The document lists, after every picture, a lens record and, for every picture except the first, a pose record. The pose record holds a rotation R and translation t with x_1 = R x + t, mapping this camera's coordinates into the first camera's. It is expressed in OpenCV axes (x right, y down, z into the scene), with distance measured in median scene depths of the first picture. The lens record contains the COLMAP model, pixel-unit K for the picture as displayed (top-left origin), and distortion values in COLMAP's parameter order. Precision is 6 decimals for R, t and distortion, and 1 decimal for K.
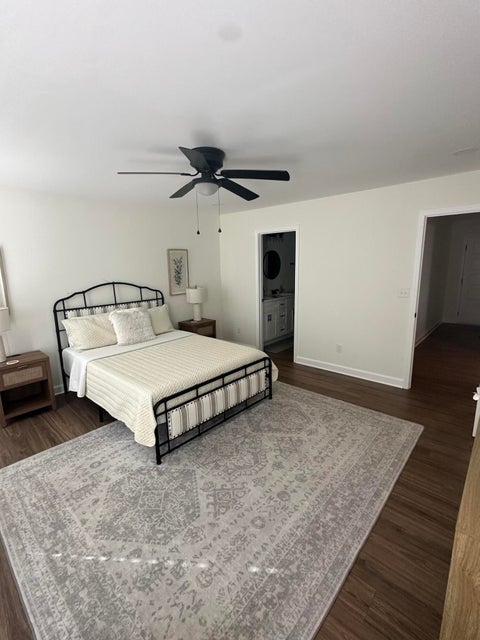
lens RADIAL K [[296.5, 0, 239.8], [0, 296.5, 323.2], [0, 0, 1]] dist [-0.001637, -0.000173]
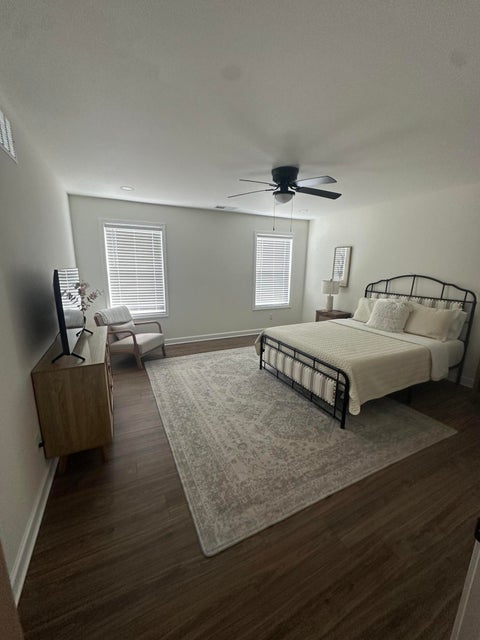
lens RADIAL K [[258.8, 0, 239.9], [0, 258.8, 317.9], [0, 0, 1]] dist [-0.001620, -0.000119]
pose [[-0.379016, 0.202294, -0.903008, 0.942444], [-0.190257, 0.937933, 0.289973, -0.202852], [0.905621, 0.281708, -0.317003, 1.094585]]
